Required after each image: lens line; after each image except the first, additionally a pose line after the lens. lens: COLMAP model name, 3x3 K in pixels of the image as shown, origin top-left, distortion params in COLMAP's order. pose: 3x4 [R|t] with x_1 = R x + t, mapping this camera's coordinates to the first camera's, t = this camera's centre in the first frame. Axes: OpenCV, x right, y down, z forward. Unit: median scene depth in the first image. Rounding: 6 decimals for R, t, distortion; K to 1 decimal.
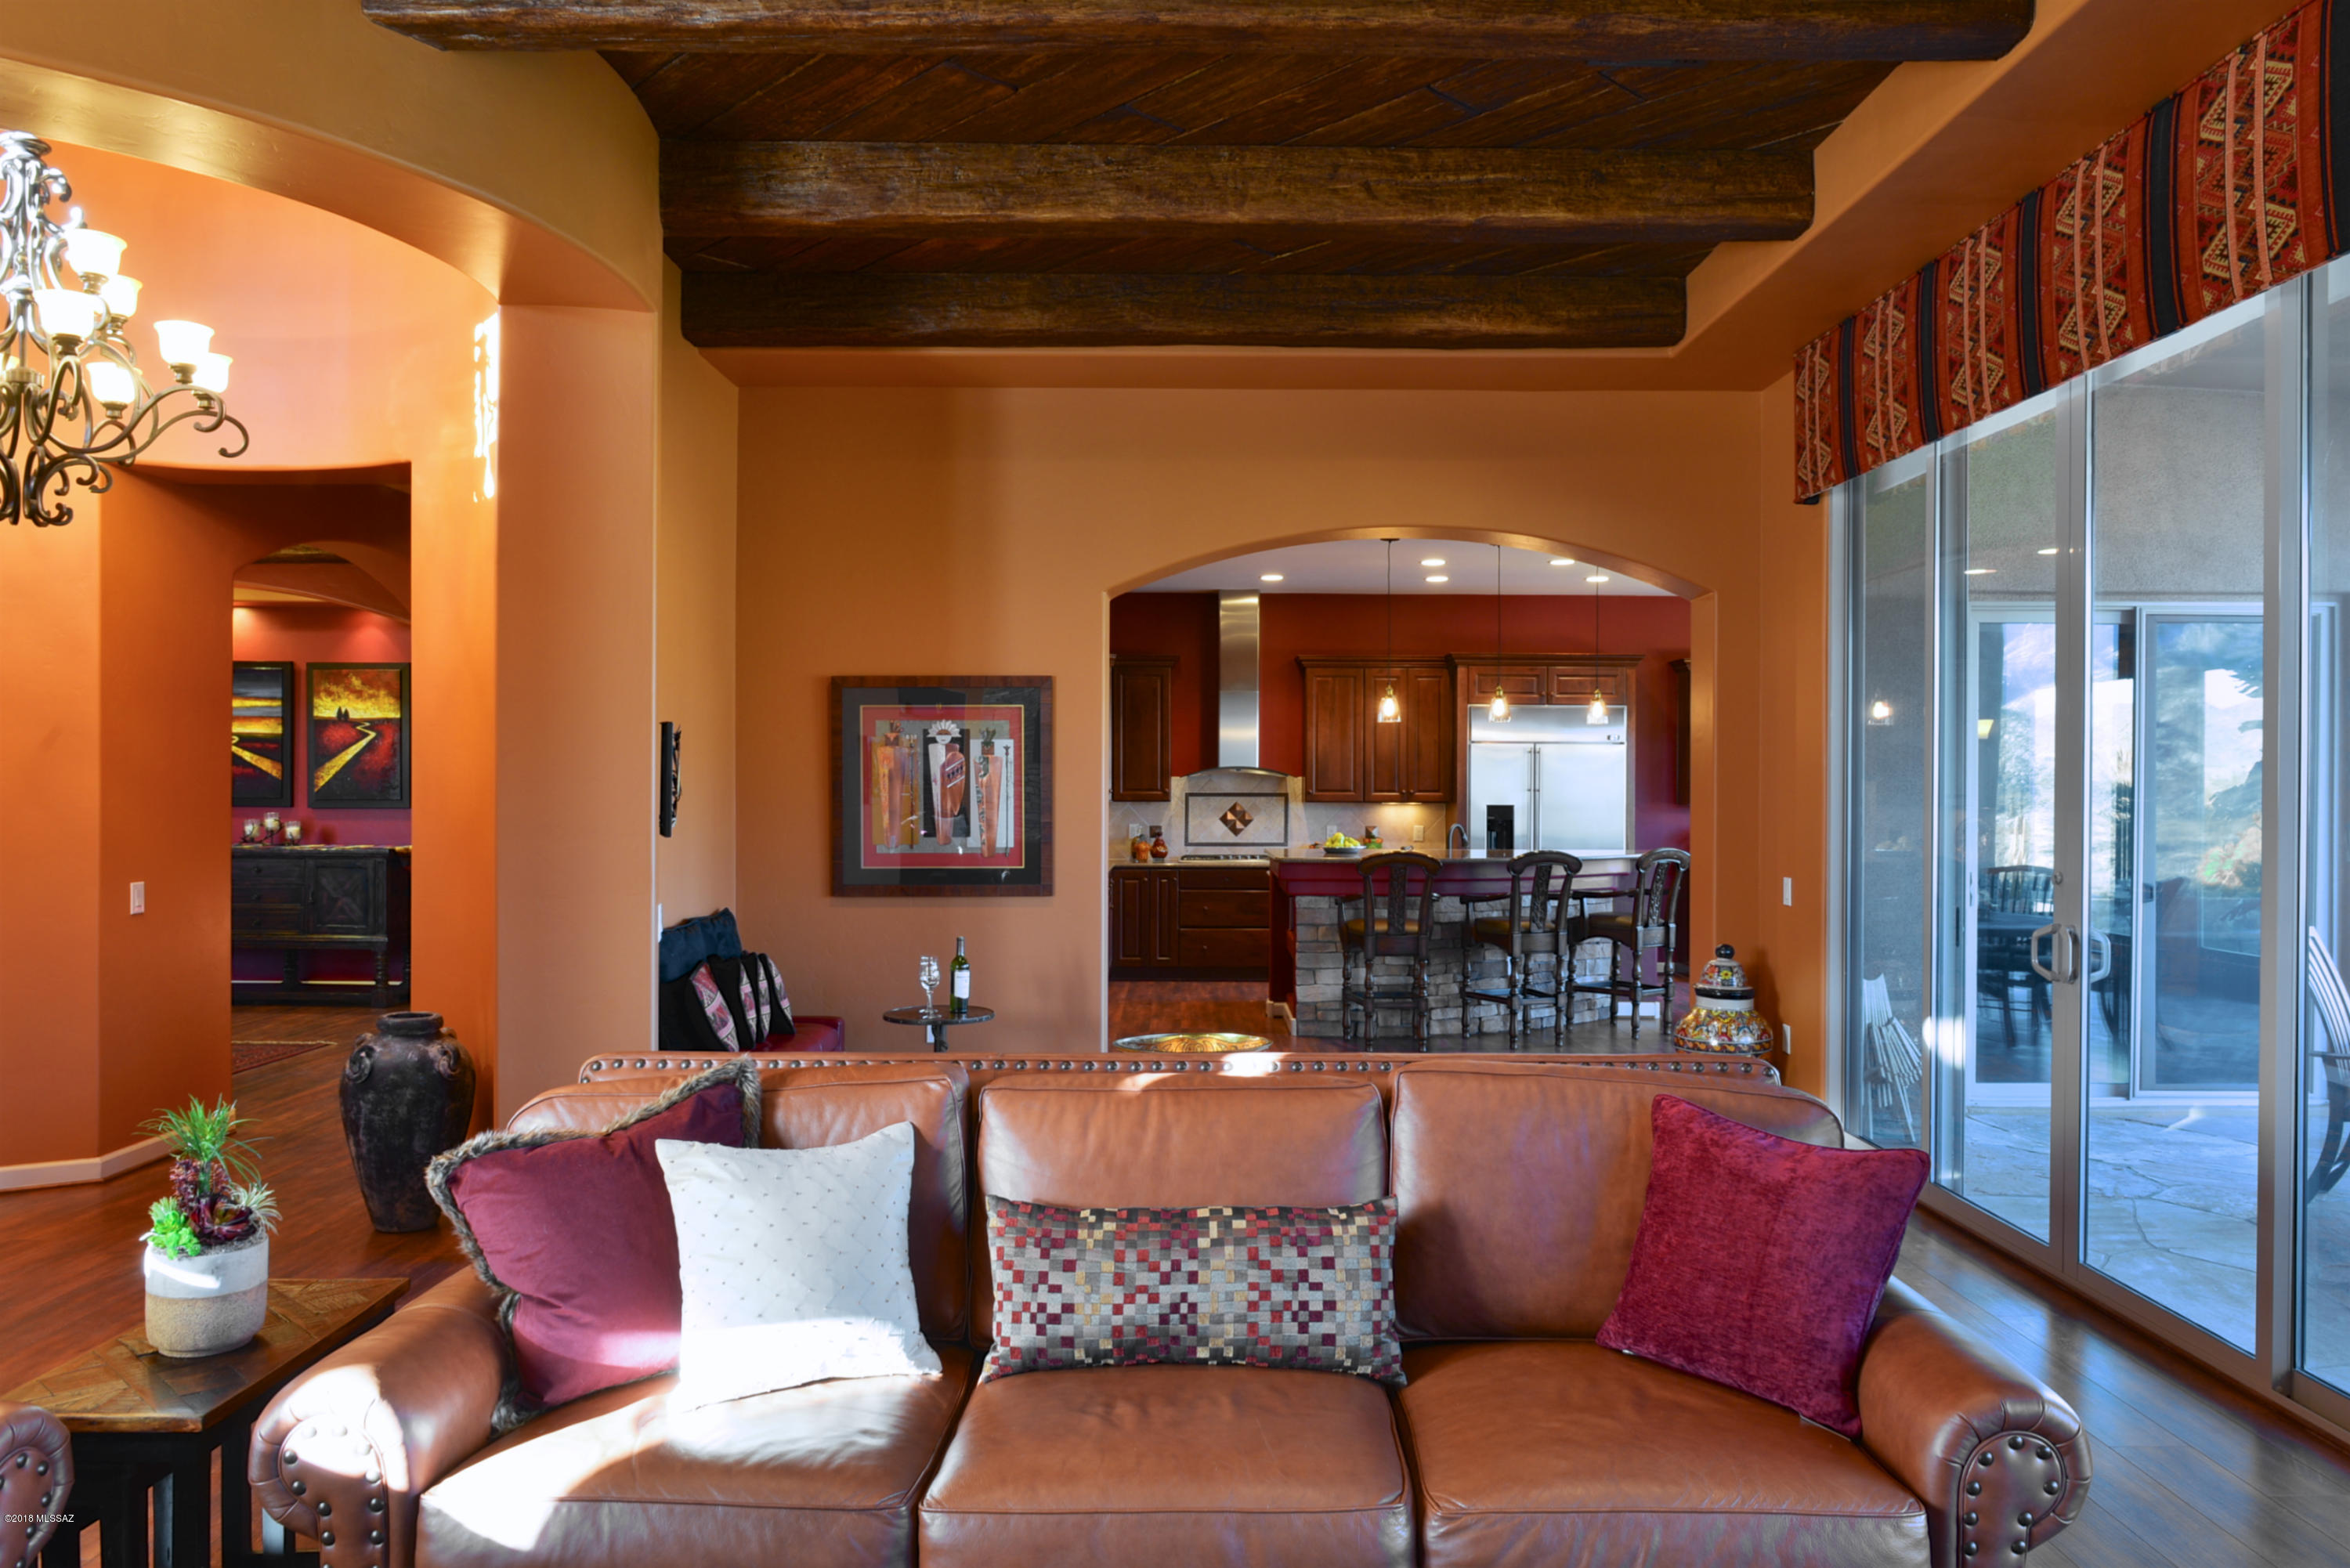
lens RADIAL K [[1587.7, 0, 1201.0], [0, 1587.7, 788.1], [0, 0, 1]] dist [-0.006670, -0.007522]
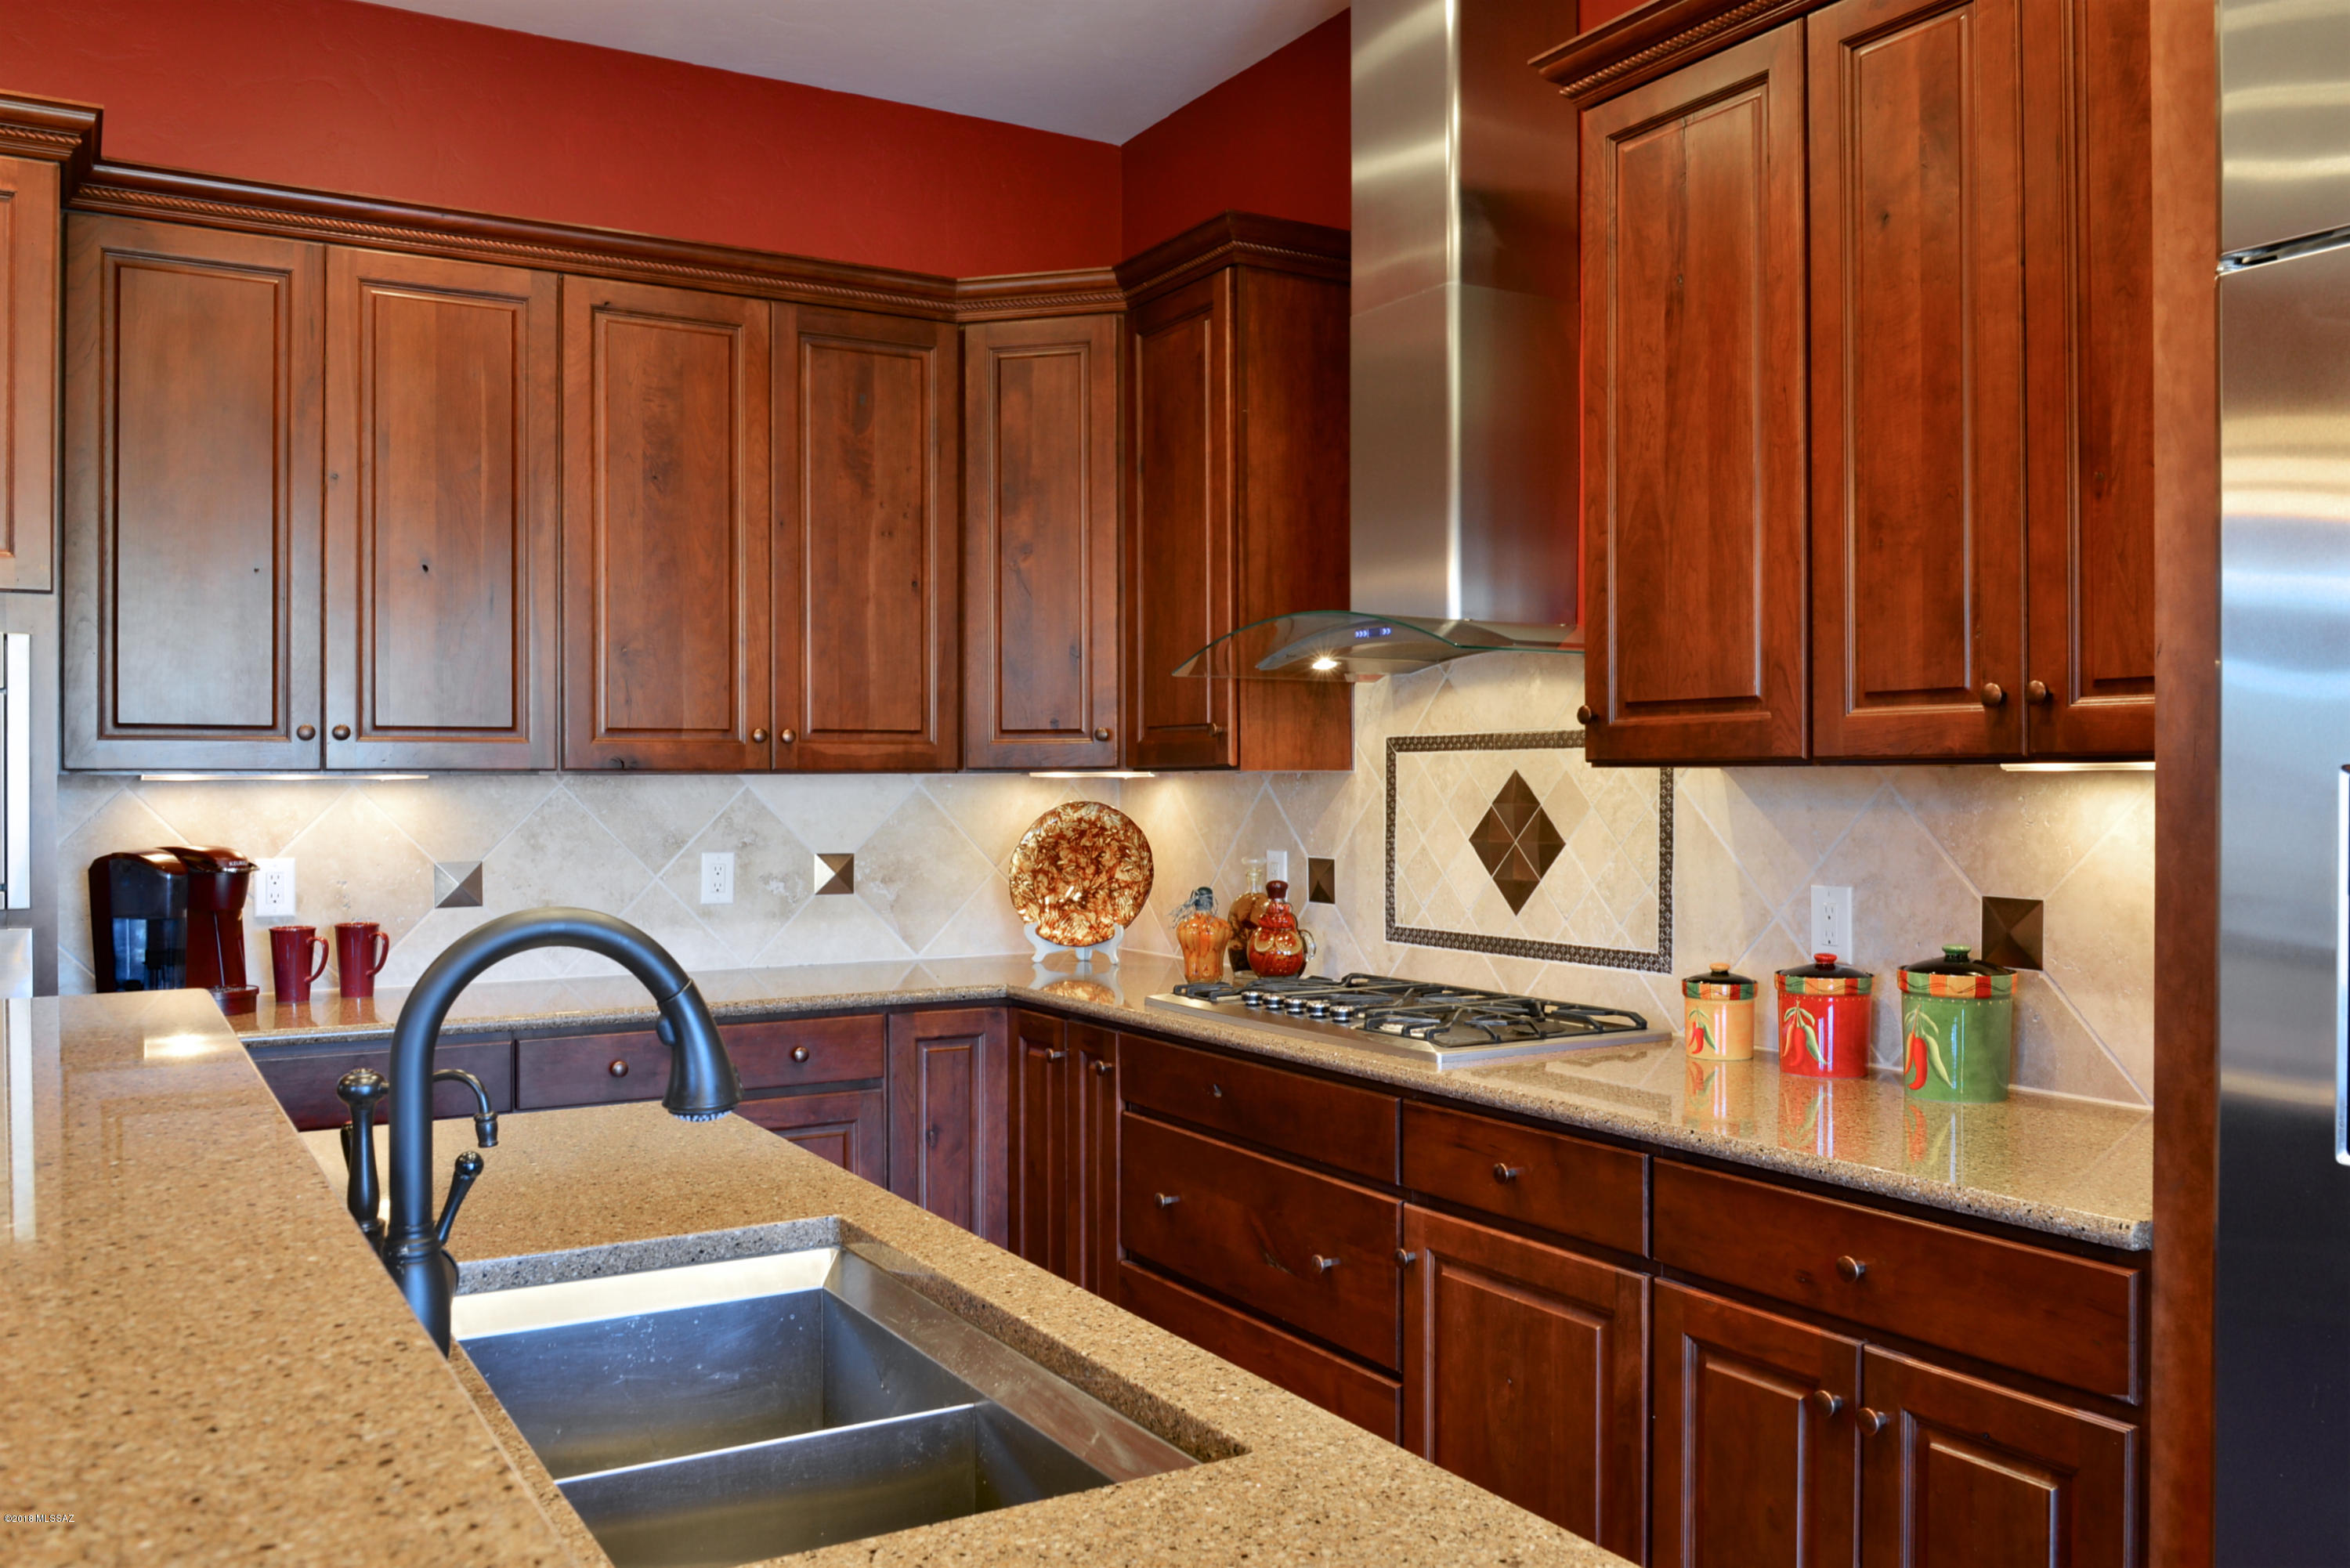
lens RADIAL K [[1889.3, 0, 1181.4], [0, 1889.3, 783.2], [0, 0, 1]] dist [-0.008144, -0.002144]
pose [[0.495454, -0.003739, -0.868626, 0.322205], [-0.000087, 0.999991, -0.004355, 0.015582], [0.868634, 0.002233, 0.495449, 1.068021]]
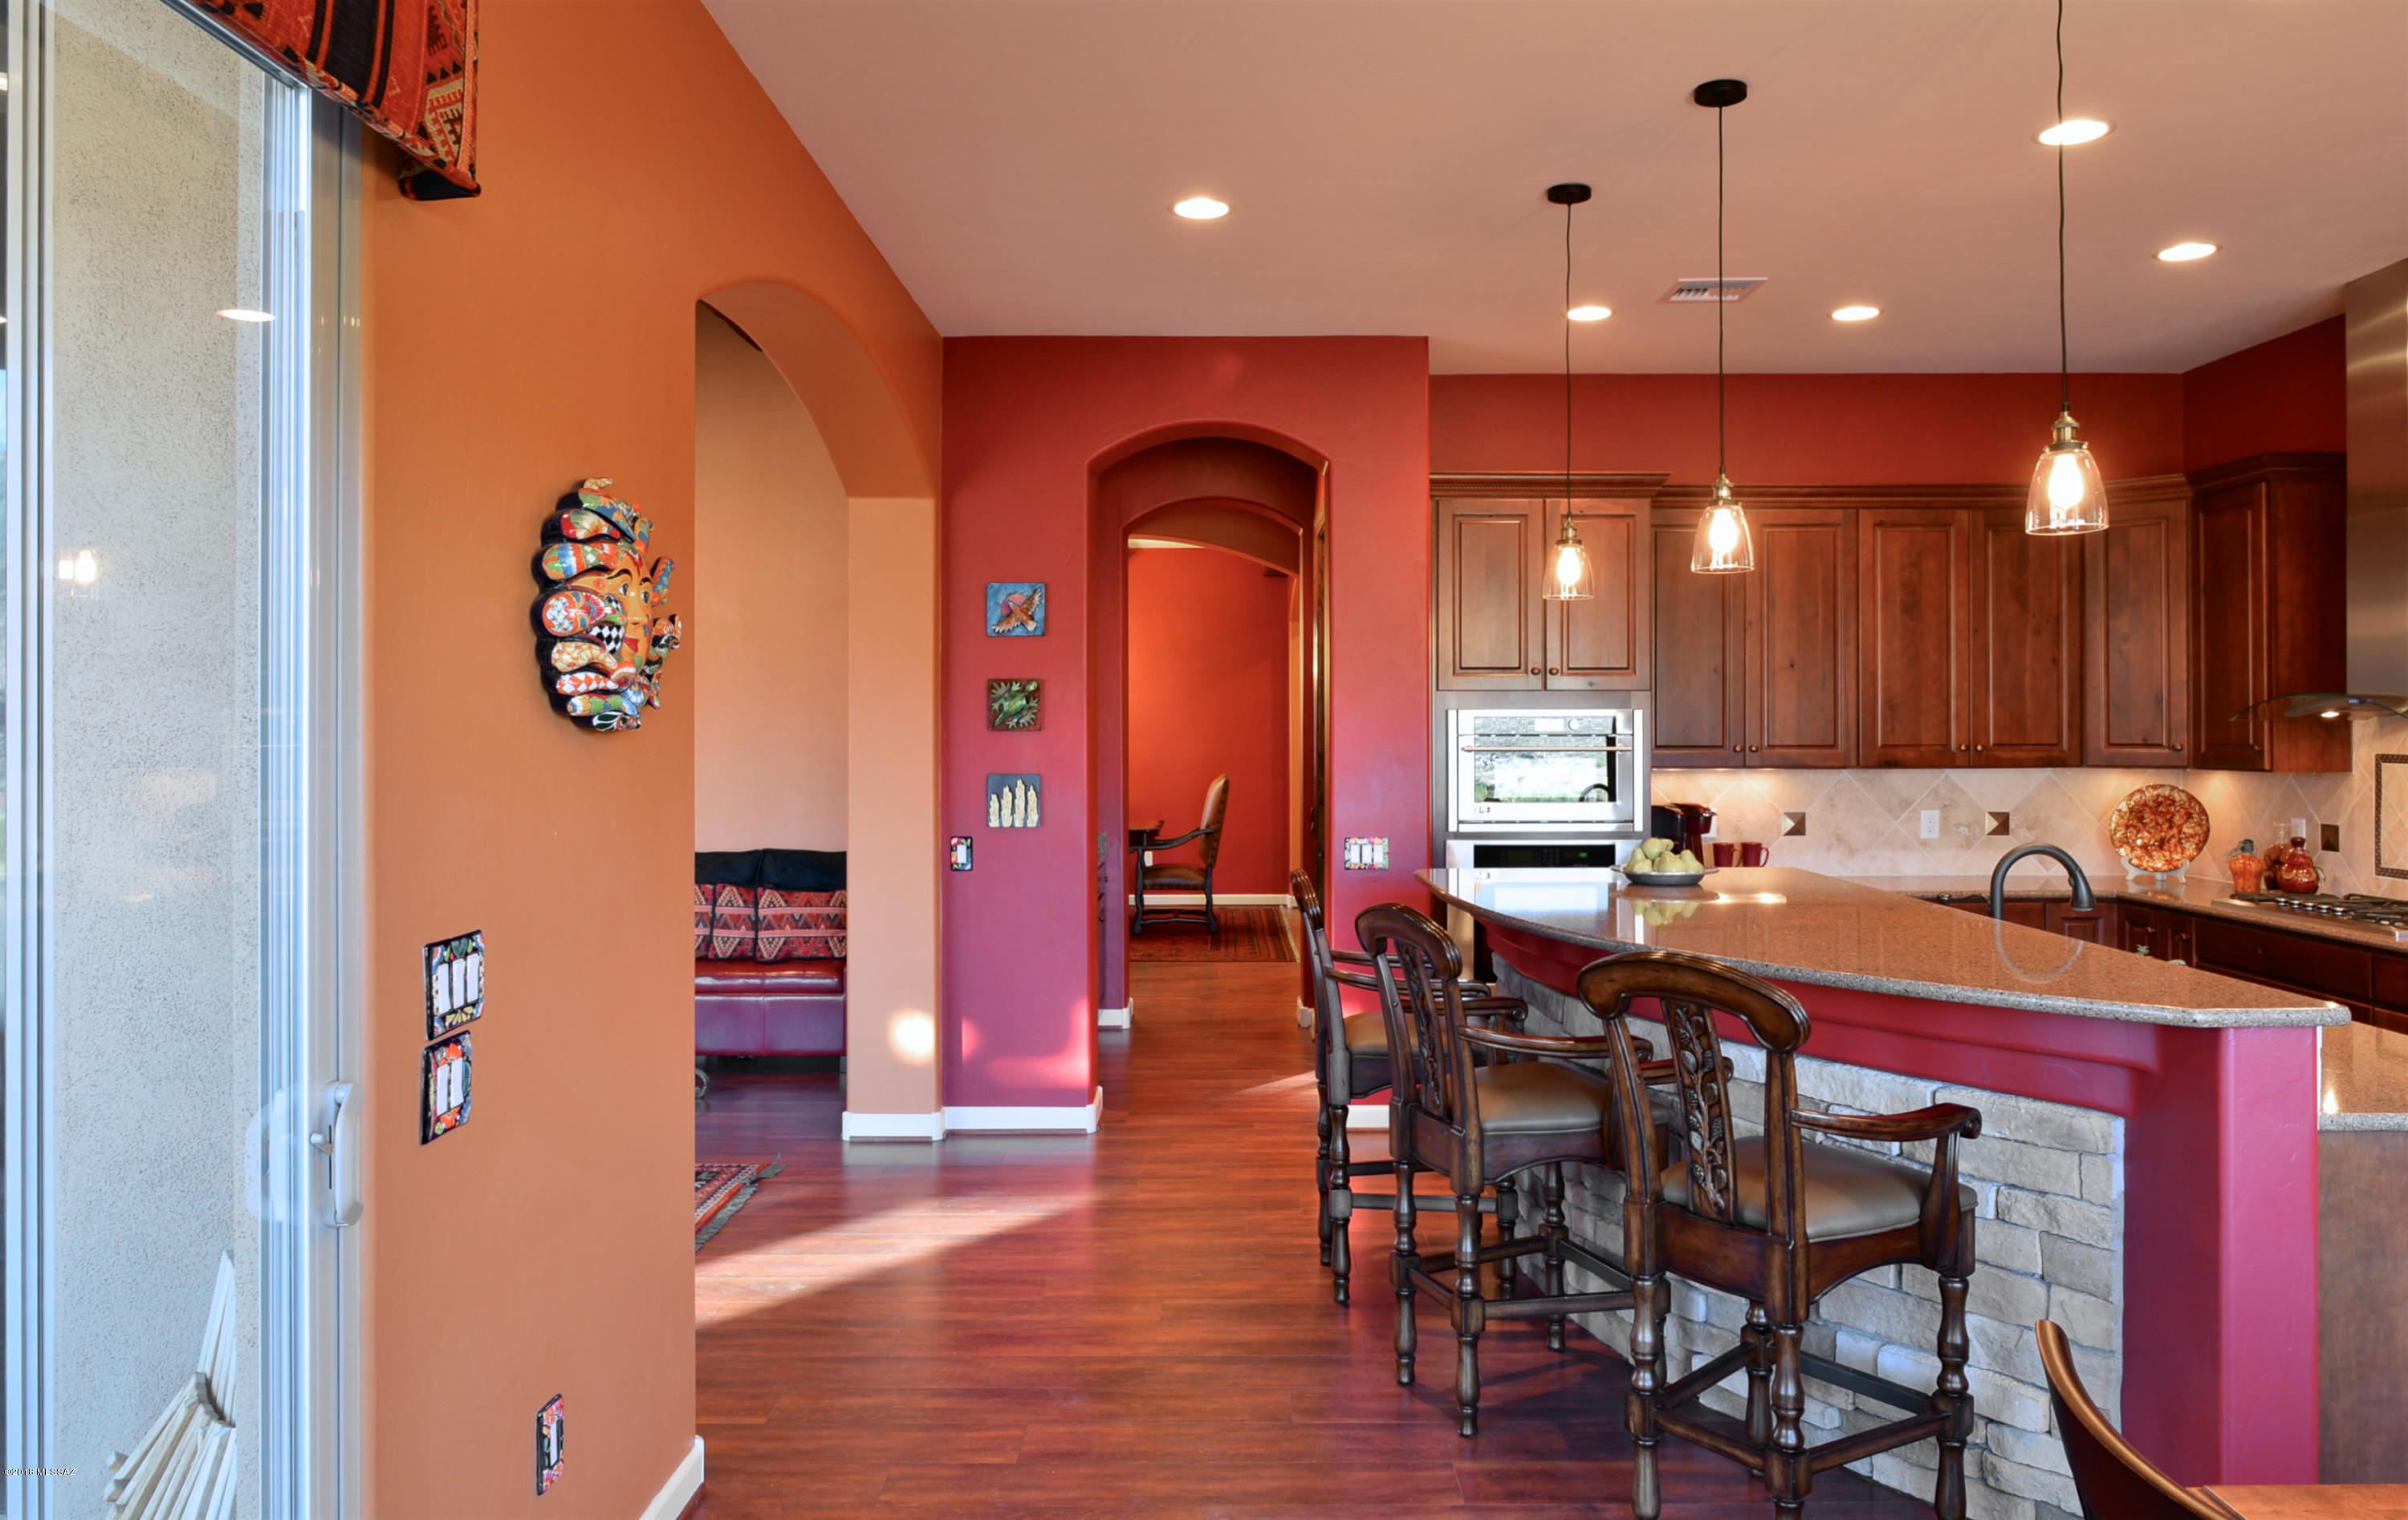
lens RADIAL K [[1637.1, 0, 1244.8], [0, 1637.1, 716.6], [0, 0, 1]] dist [-0.006643, -0.004078]
pose [[-0.006269, -0.008648, -0.999943, 0.581845], [-0.003855, 0.999955, -0.008624, -0.002963], [0.999973, 0.003801, -0.006302, 0.903649]]
